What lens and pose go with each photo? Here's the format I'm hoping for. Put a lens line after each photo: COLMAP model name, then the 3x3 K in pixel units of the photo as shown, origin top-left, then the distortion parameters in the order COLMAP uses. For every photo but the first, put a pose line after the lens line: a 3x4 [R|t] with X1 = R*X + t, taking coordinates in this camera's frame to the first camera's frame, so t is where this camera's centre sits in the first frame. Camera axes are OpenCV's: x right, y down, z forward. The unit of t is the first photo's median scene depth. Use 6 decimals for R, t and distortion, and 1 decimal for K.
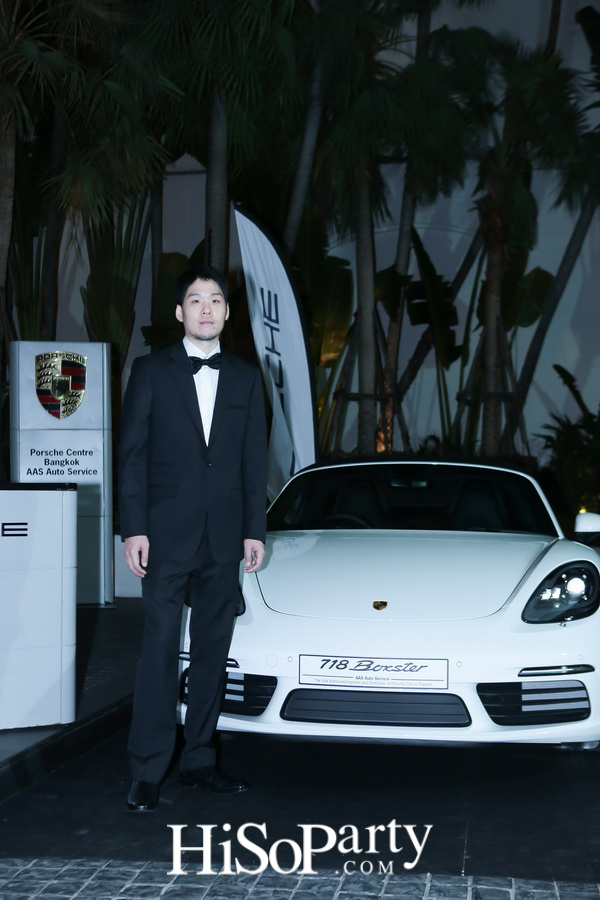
lens RADIAL K [[1200.7, 0, 301.9], [0, 1200.7, 455.6], [0, 0, 1]] dist [-0.002101, 0.000000]
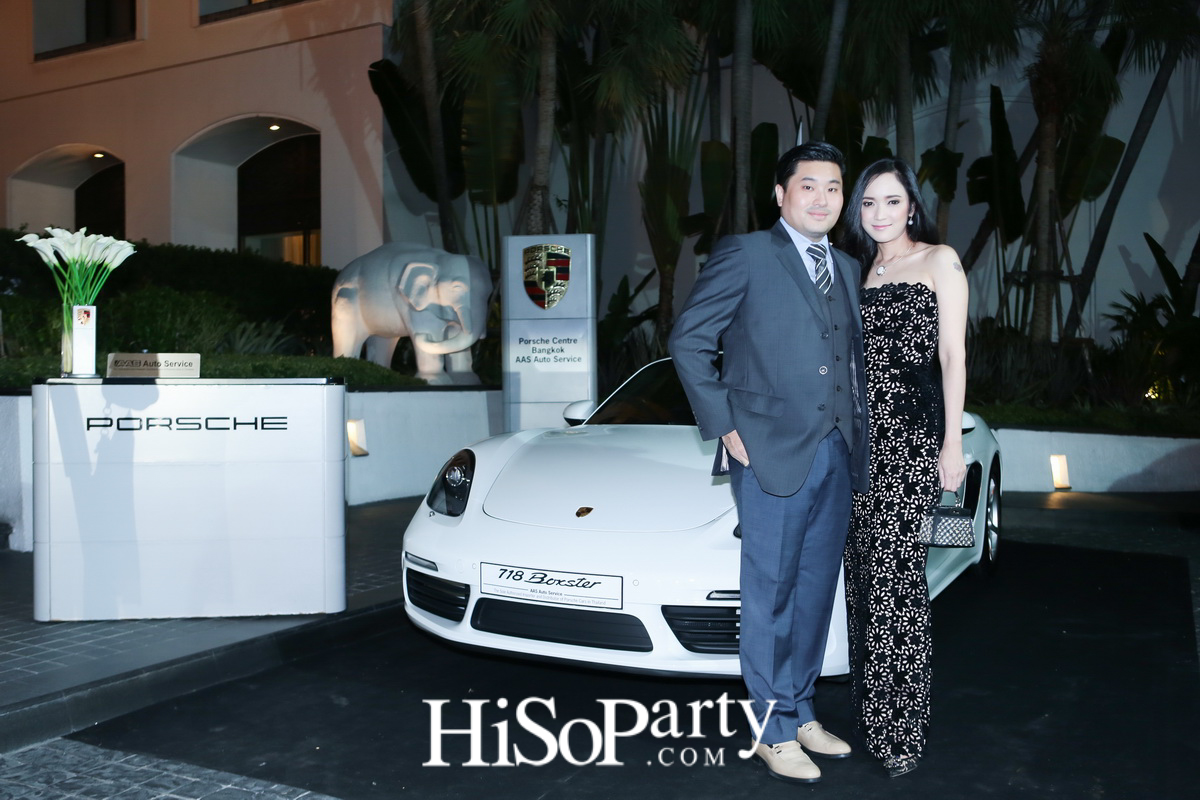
lens RADIAL K [[1114.8, 0, 595.8], [0, 1114.8, 402.5], [0, 0, 1]] dist [-0.042298, 0.000000]
pose [[0.948819, 0.006602, -0.315750, 0.165795], [0.011537, 0.998390, 0.055542, -0.002875], [0.315609, -0.056342, 0.947215, 0.097588]]
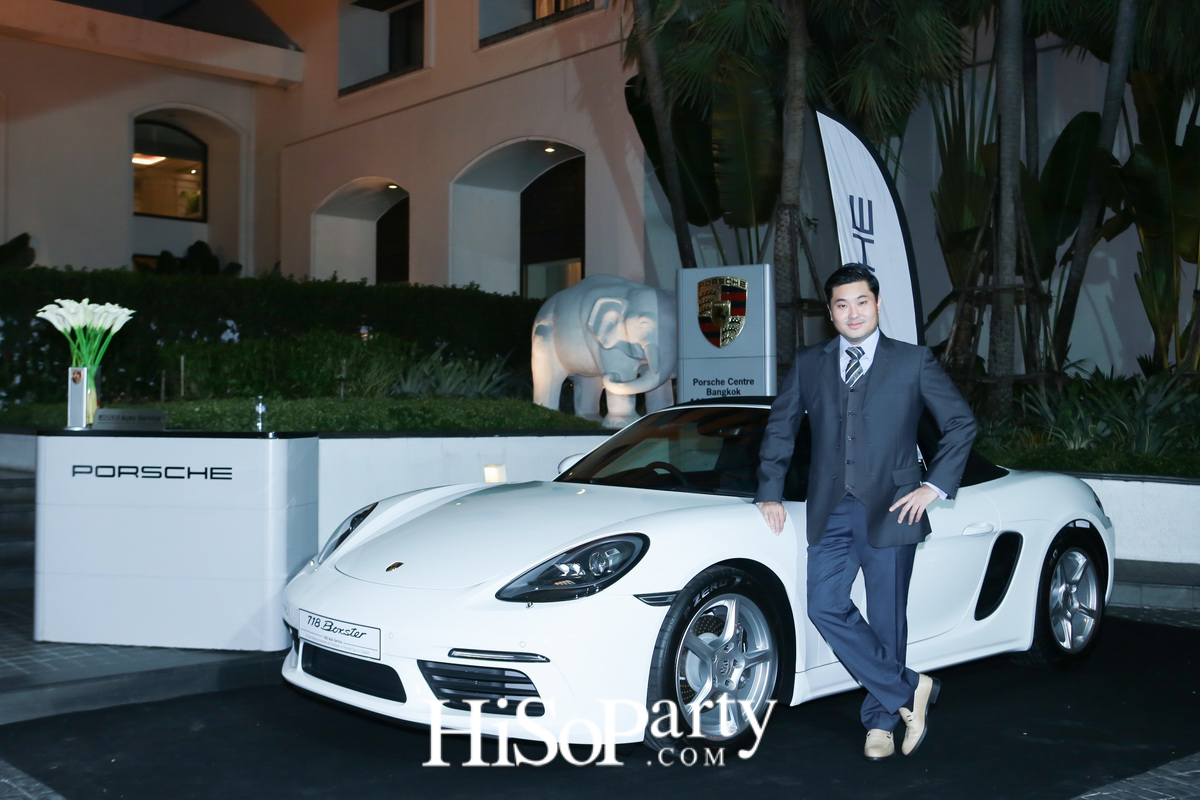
lens RADIAL K [[1293.2, 0, 598.8], [0, 1293.2, 397.6], [0, 0, 1]] dist [-0.037601, 0.000000]
pose [[0.786716, -0.001170, -0.617313, 0.403821], [0.017255, 0.999649, 0.020096, -0.014020], [0.617073, -0.026462, 0.786461, 0.140696]]
